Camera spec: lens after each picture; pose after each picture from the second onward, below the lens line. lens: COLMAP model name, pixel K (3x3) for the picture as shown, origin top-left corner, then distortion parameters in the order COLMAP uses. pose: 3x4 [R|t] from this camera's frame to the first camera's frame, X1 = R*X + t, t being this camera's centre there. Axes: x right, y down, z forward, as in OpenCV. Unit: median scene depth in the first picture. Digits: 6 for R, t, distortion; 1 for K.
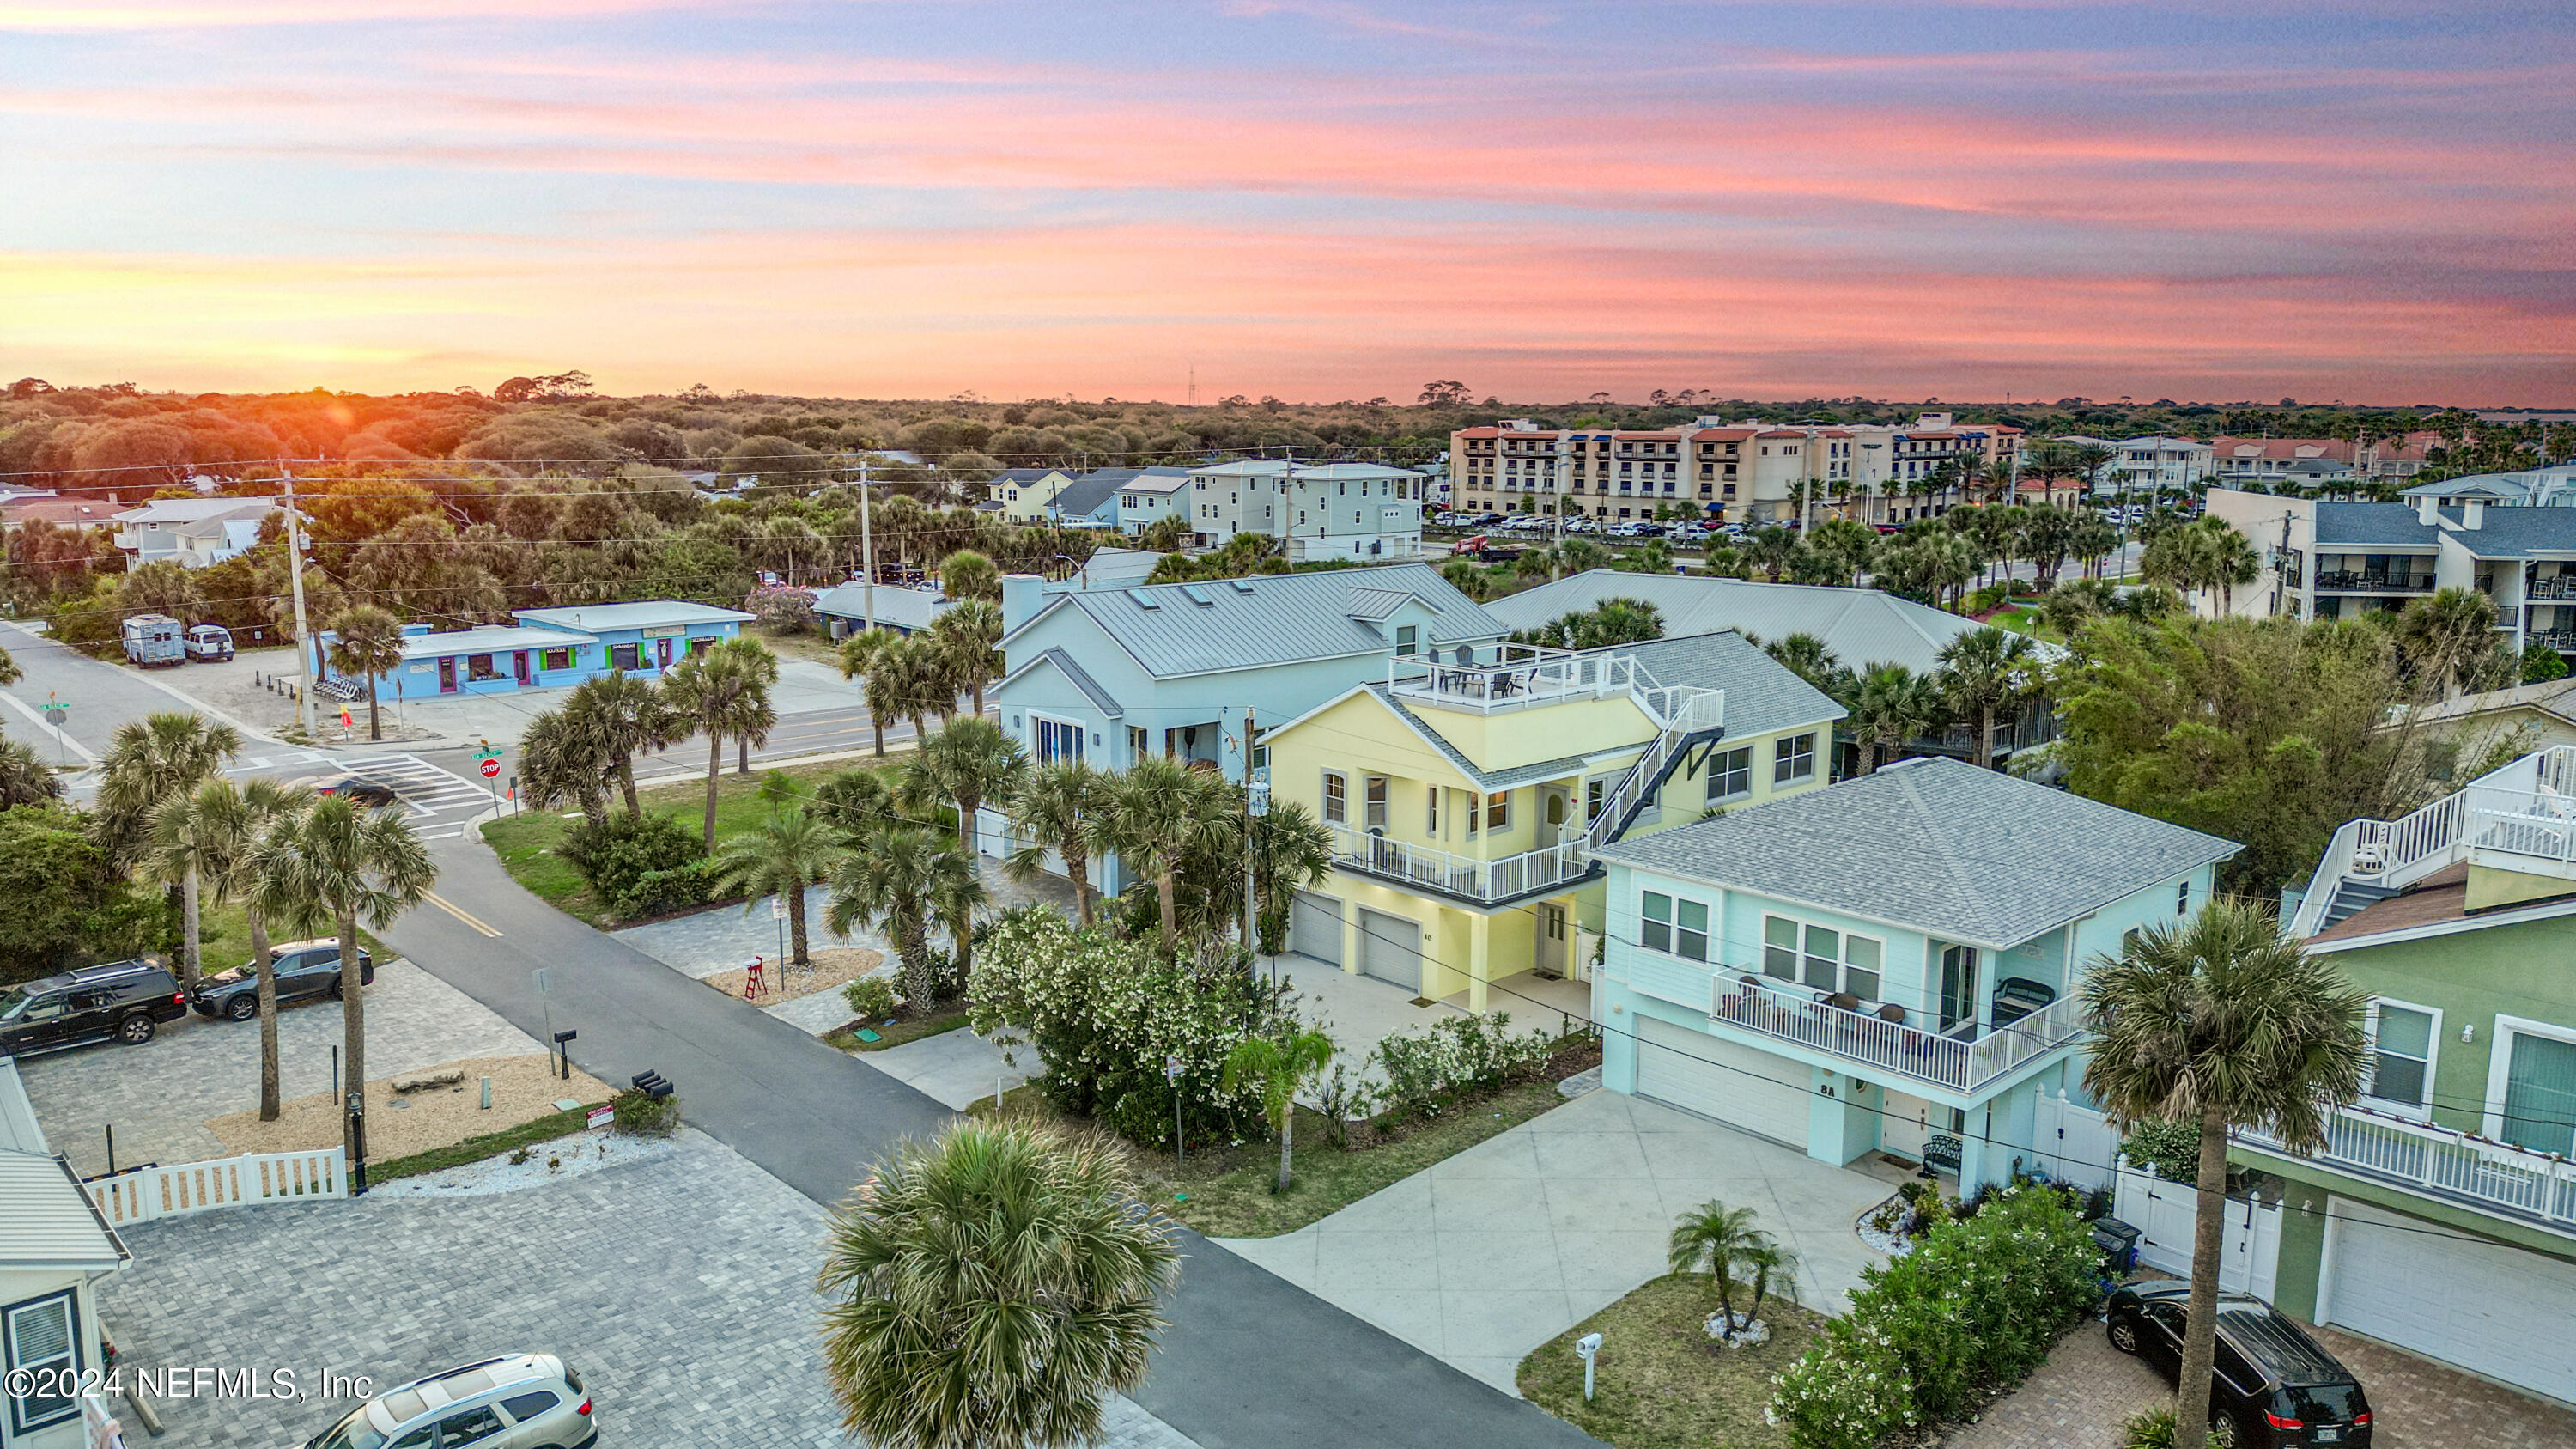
lens RADIAL K [[1777.9, 0, 1288.0], [0, 1777.9, 724.5], [0, 0, 1]] dist [0.043764, -0.027830]
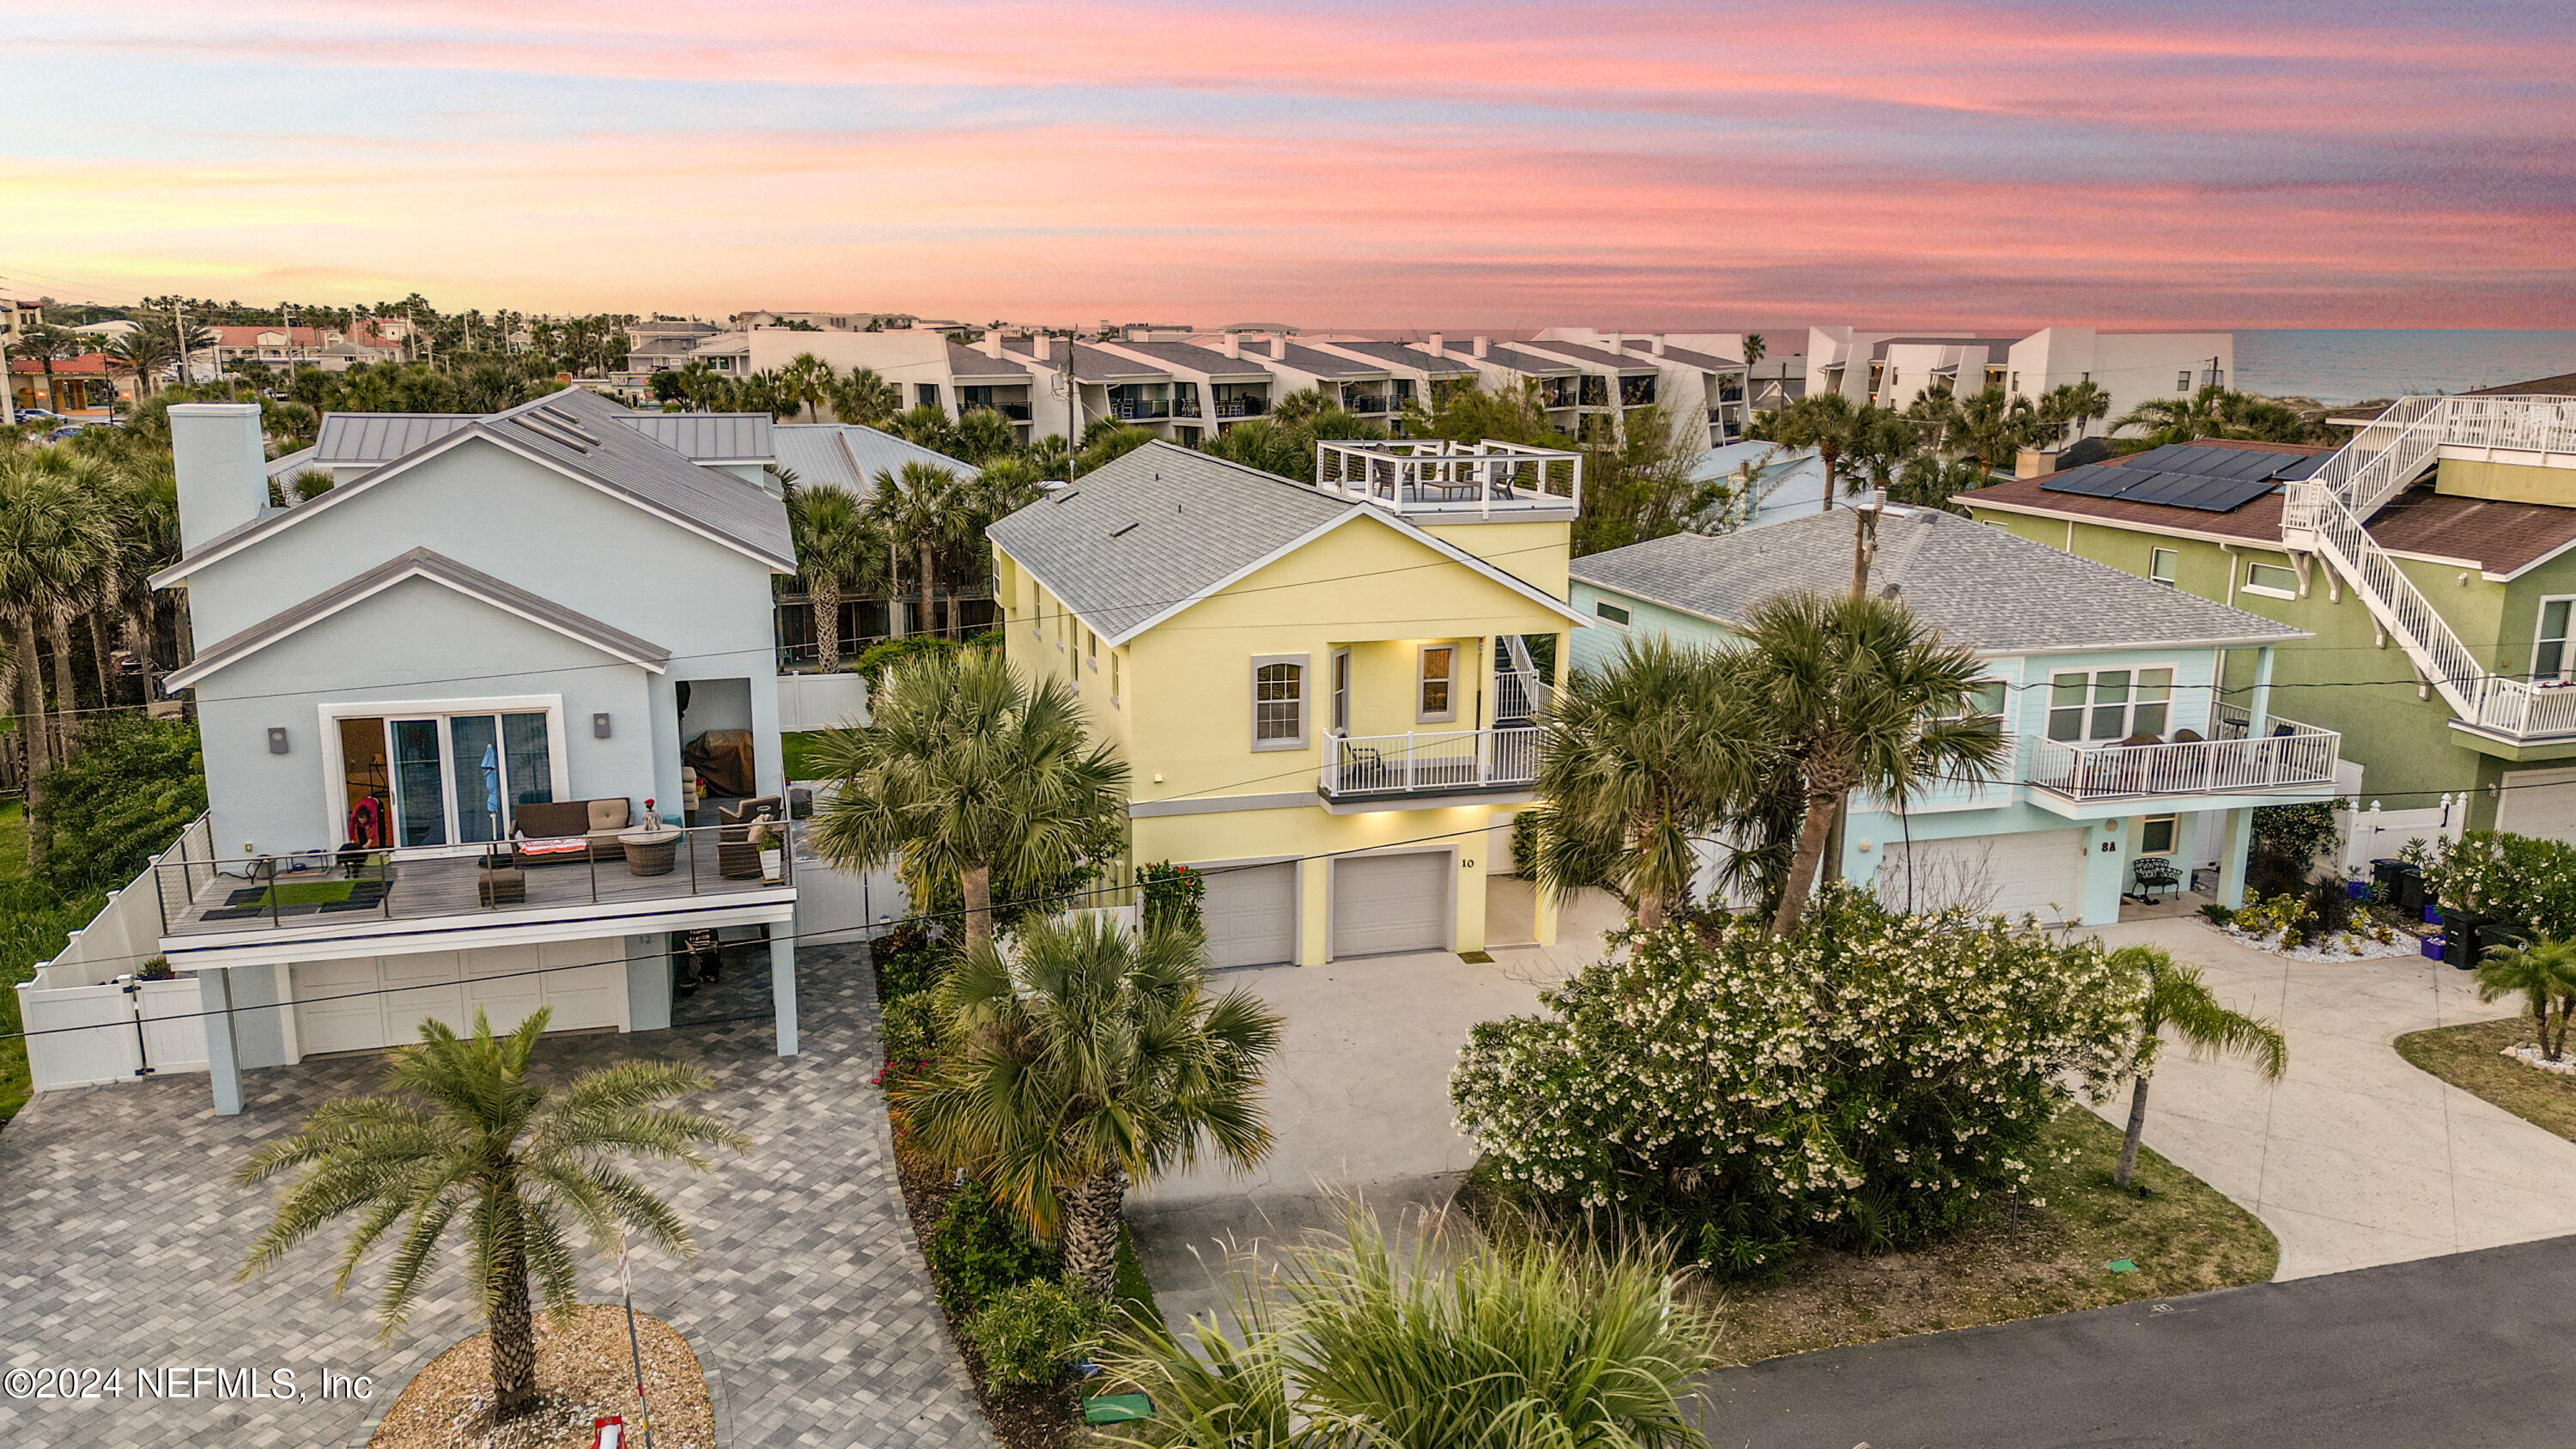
lens RADIAL K [[1798.5, 0, 1288.0], [0, 1798.5, 724.5], [0, 0, 1]] dist [0.028702, -0.028306]
pose [[0.454627, -0.190870, 0.869990, -0.519584], [0.153433, 0.978950, 0.134596, -0.034018], [-0.877367, 0.072294, 0.474343, 0.705798]]
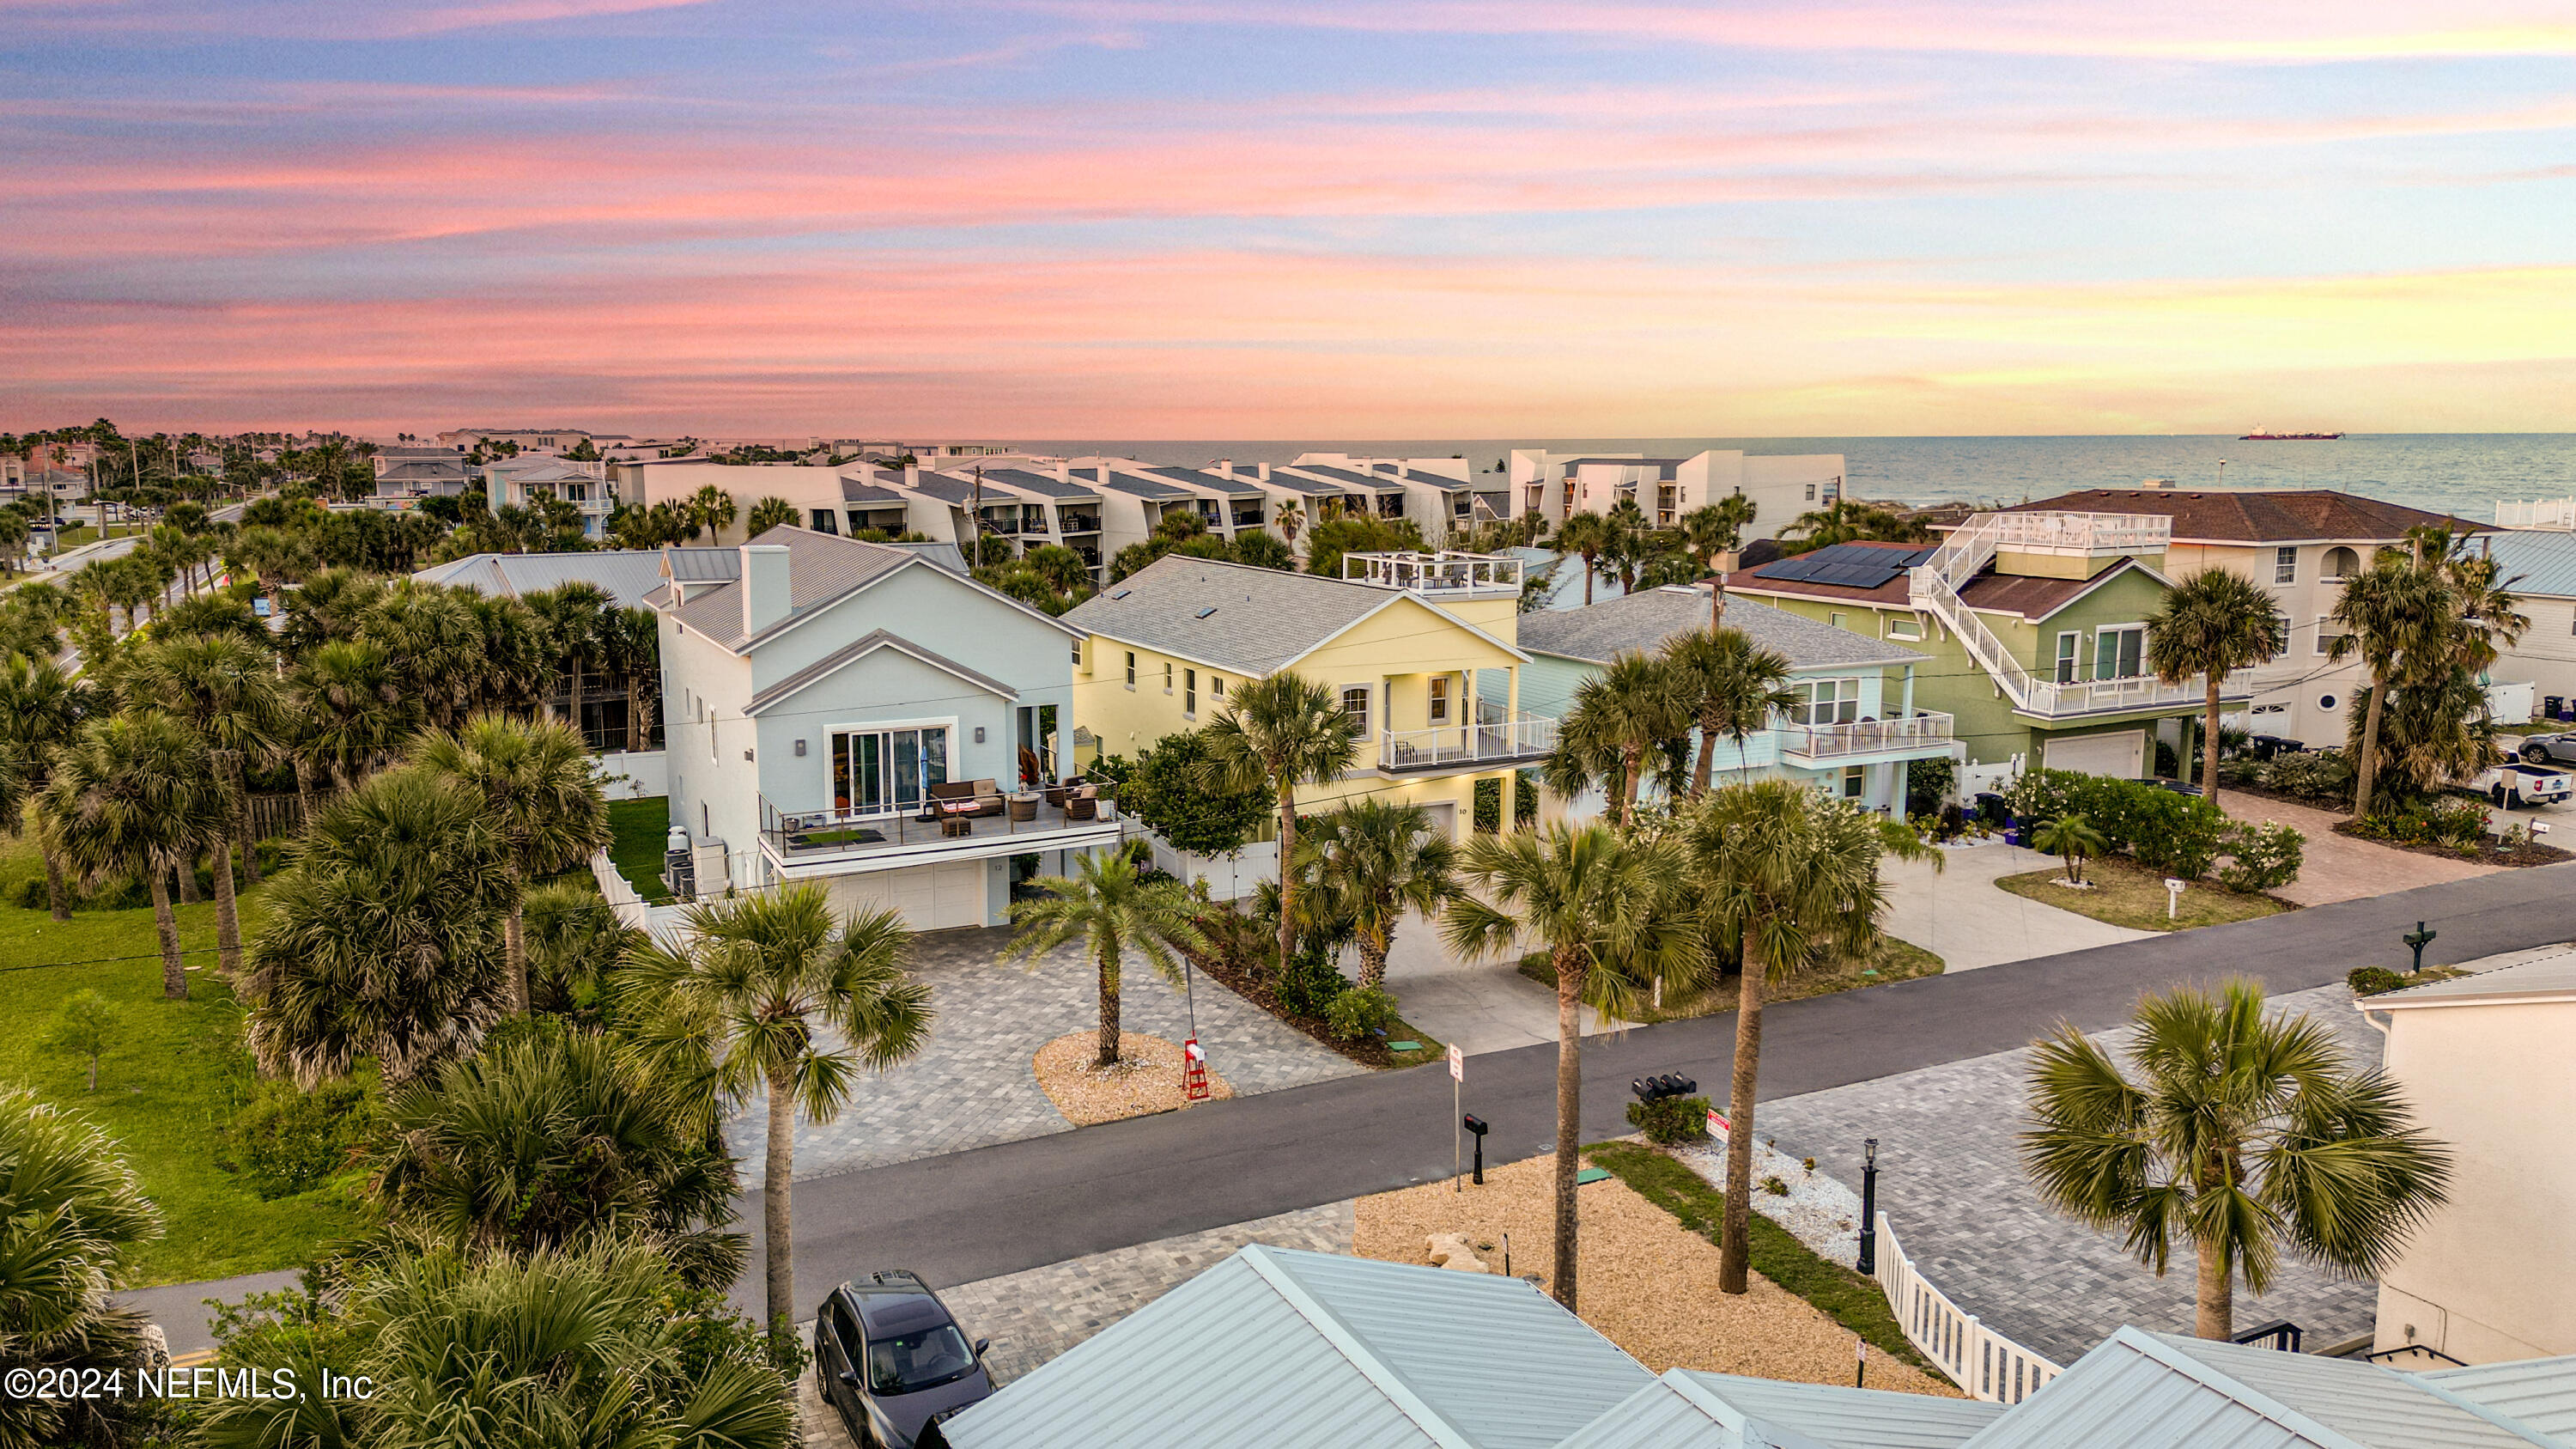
lens RADIAL K [[1777.9, 0, 1288.0], [0, 1777.9, 724.5], [0, 0, 1]] dist [0.043764, -0.027830]
pose [[0.284909, -0.153302, 0.946216, -0.943801], [0.171618, 0.979336, 0.106993, -0.066022], [-0.943066, 0.131904, 0.305332, 0.734266]]
